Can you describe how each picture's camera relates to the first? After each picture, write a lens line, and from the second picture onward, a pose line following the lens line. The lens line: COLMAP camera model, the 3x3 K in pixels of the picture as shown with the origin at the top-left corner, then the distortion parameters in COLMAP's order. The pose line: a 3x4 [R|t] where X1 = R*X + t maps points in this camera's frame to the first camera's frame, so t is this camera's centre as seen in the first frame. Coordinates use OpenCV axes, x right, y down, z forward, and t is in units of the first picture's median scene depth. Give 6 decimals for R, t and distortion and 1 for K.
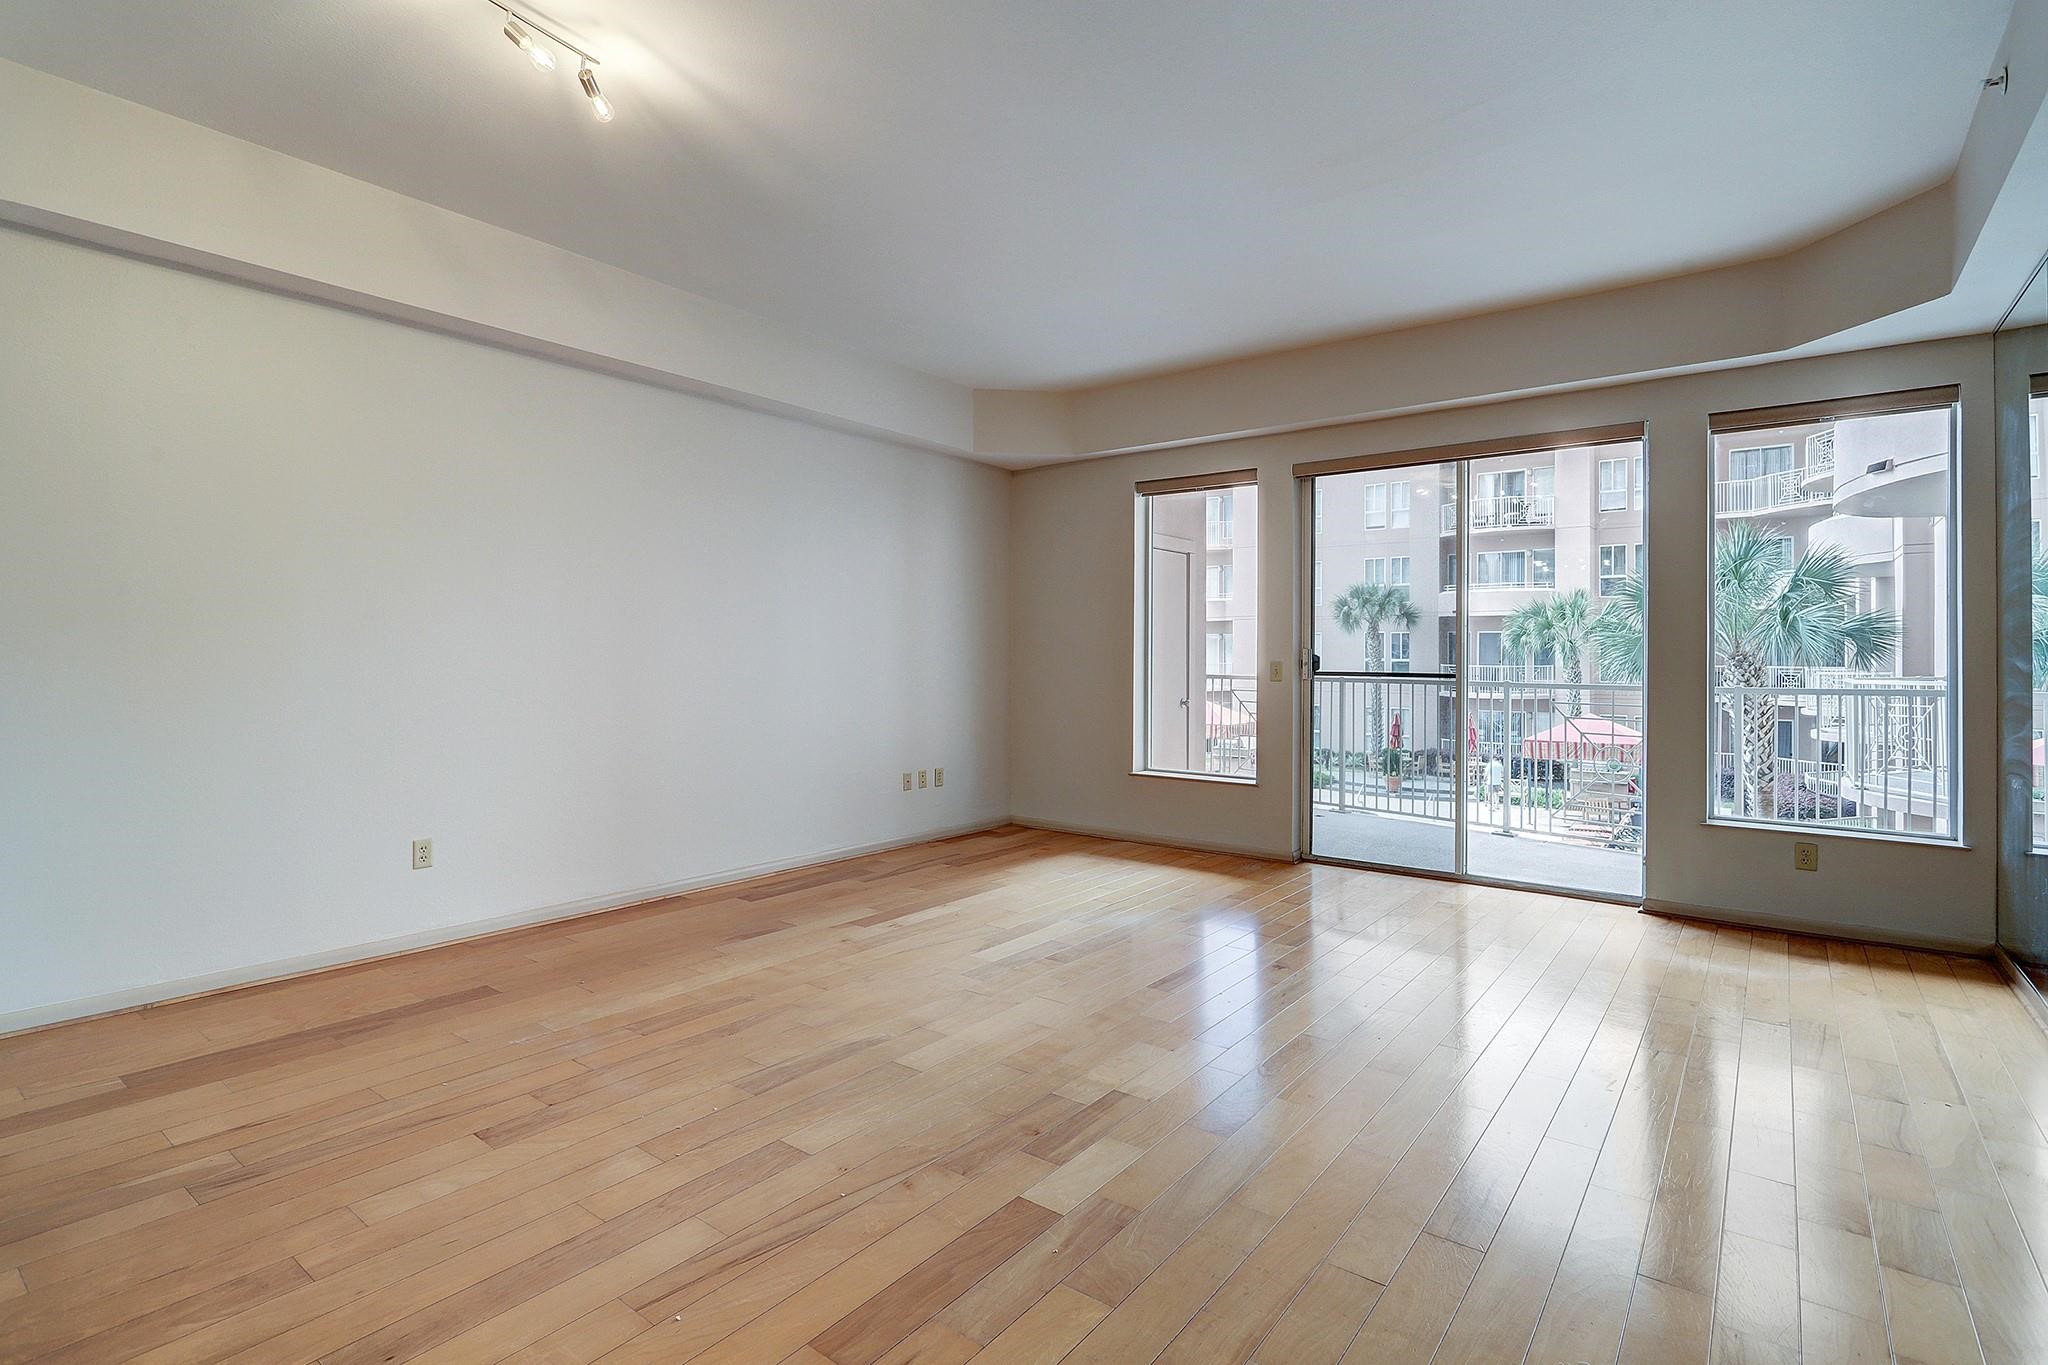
lens RADIAL K [[984.7, 0, 1023.7], [0, 984.7, 658.9], [0, 0, 1]] dist [0.001656, -0.000643]
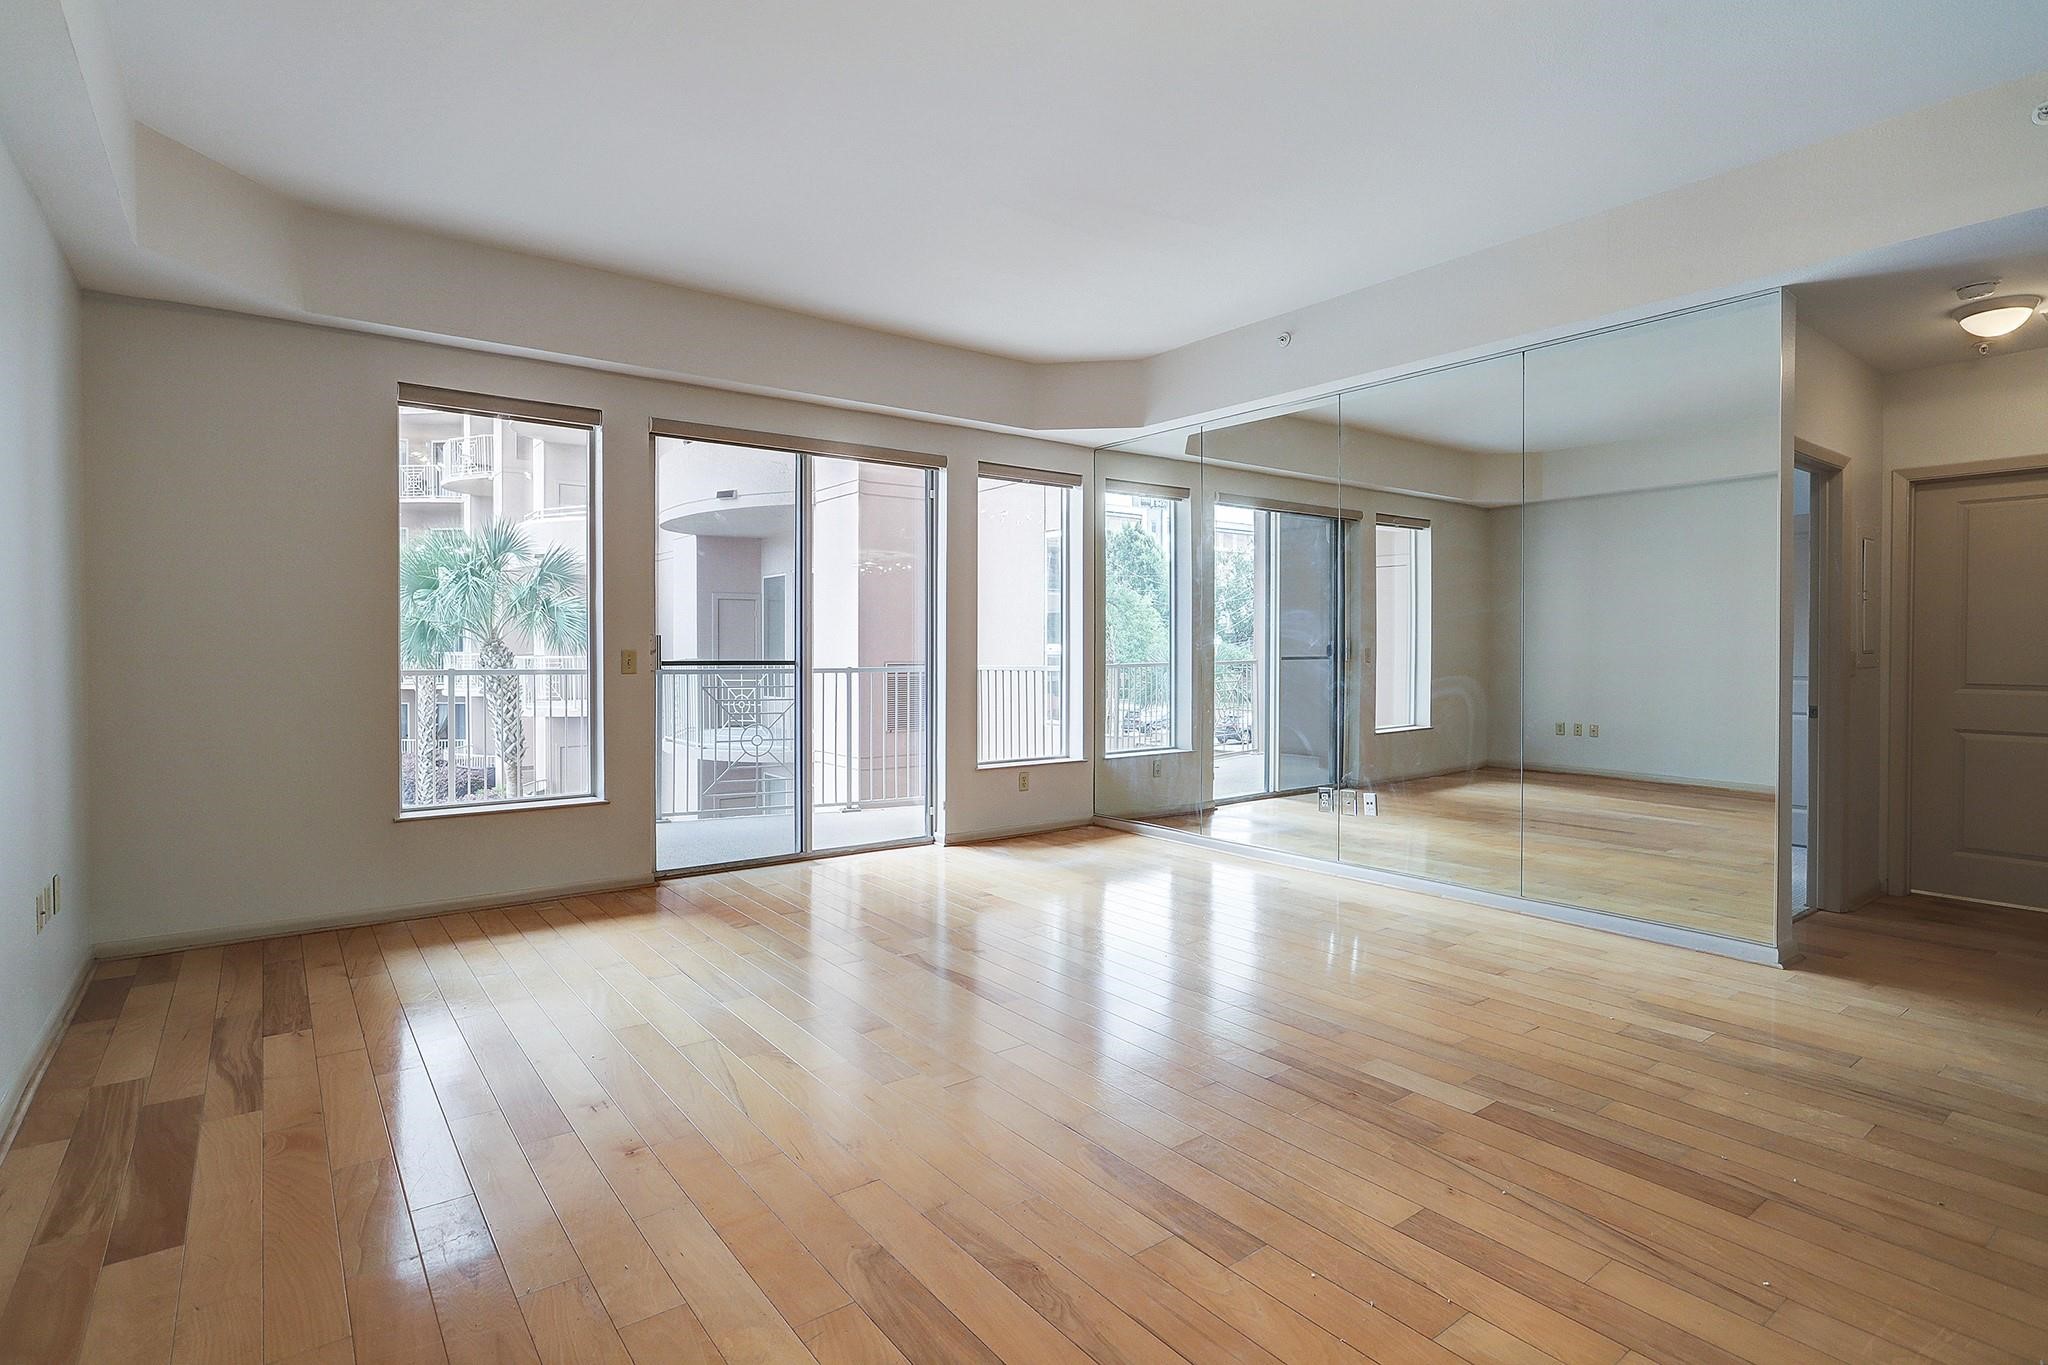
lens RADIAL K [[1012.5, 0, 1027.6], [0, 1012.5, 658.7], [0, 0, 1]] dist [-0.012910, 0.000580]
pose [[0.262295, -0.015948, 0.964856, -0.616639], [0.002646, 0.999872, 0.015808, -0.002966], [-0.964984, -0.001594, 0.262304, 0.581222]]
